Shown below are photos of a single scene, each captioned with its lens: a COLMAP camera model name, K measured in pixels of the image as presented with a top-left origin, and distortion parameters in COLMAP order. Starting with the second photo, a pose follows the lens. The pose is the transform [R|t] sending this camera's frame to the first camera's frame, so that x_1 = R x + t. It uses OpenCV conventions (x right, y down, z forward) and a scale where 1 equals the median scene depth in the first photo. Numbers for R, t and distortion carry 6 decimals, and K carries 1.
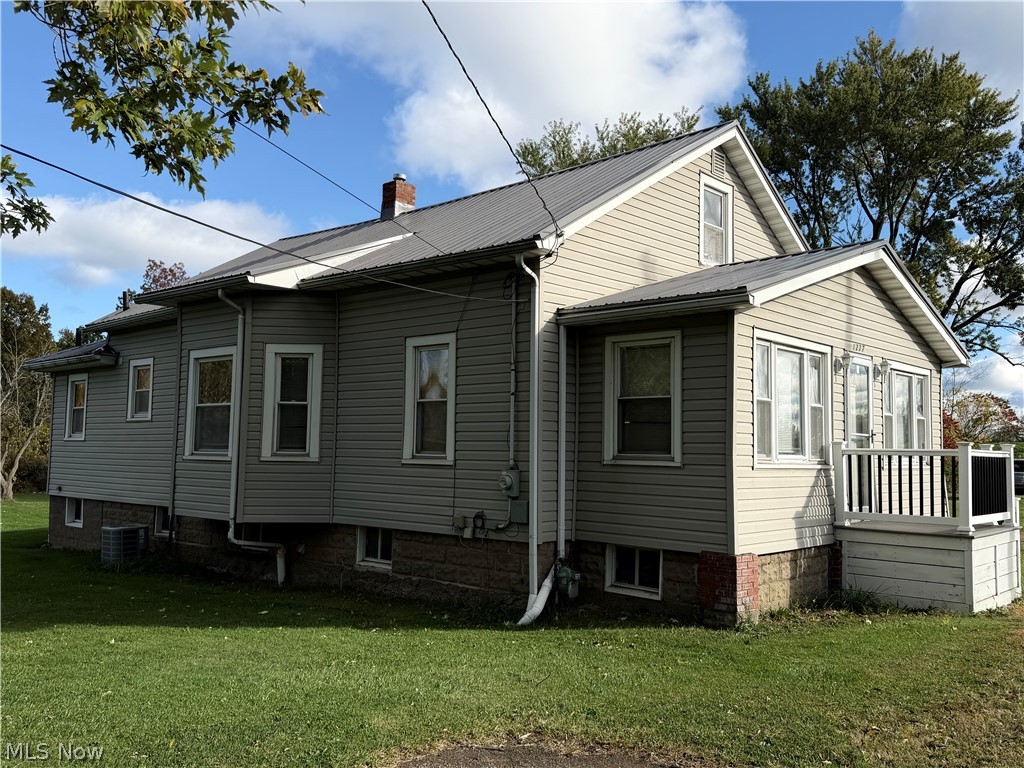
lens RADIAL K [[884.1, 0, 512.0], [0, 884.1, 384.0], [0, 0, 1]] dist [0.160879, -0.308731]
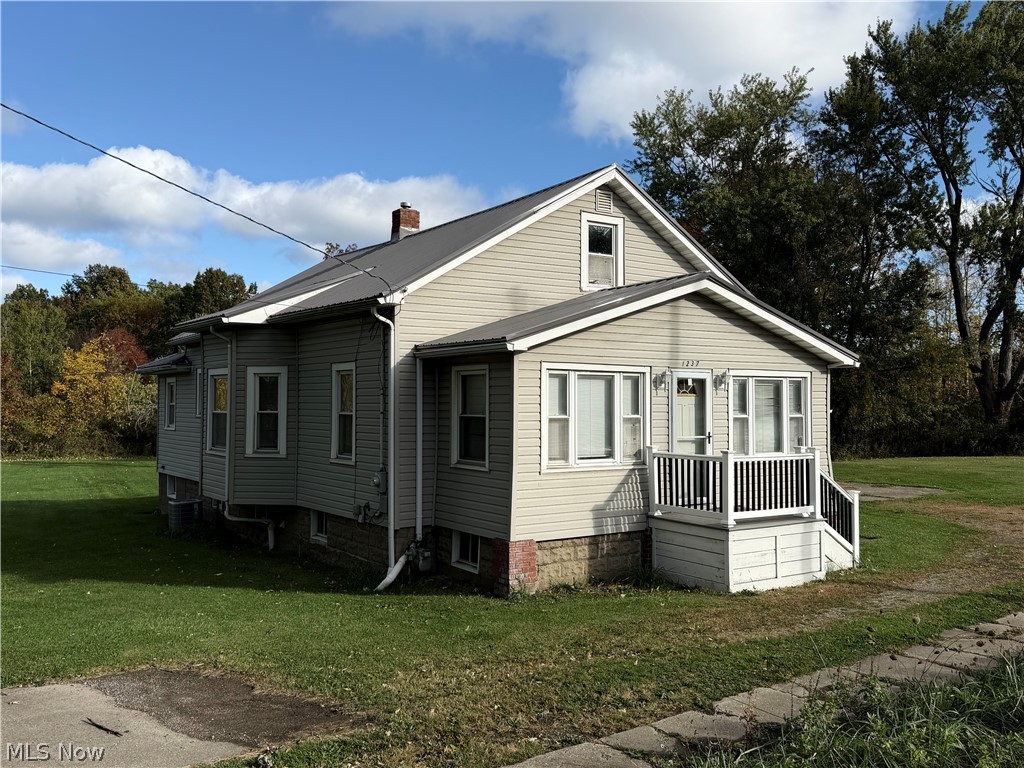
lens RADIAL K [[884.1, 0, 512.0], [0, 884.1, 384.0], [0, 0, 1]] dist [0.160879, -0.308731]
pose [[0.974600, -0.018055, -0.223225, 0.455239], [0.029773, 0.998343, 0.049240, -0.085125], [0.221966, -0.054636, 0.973522, -0.205197]]
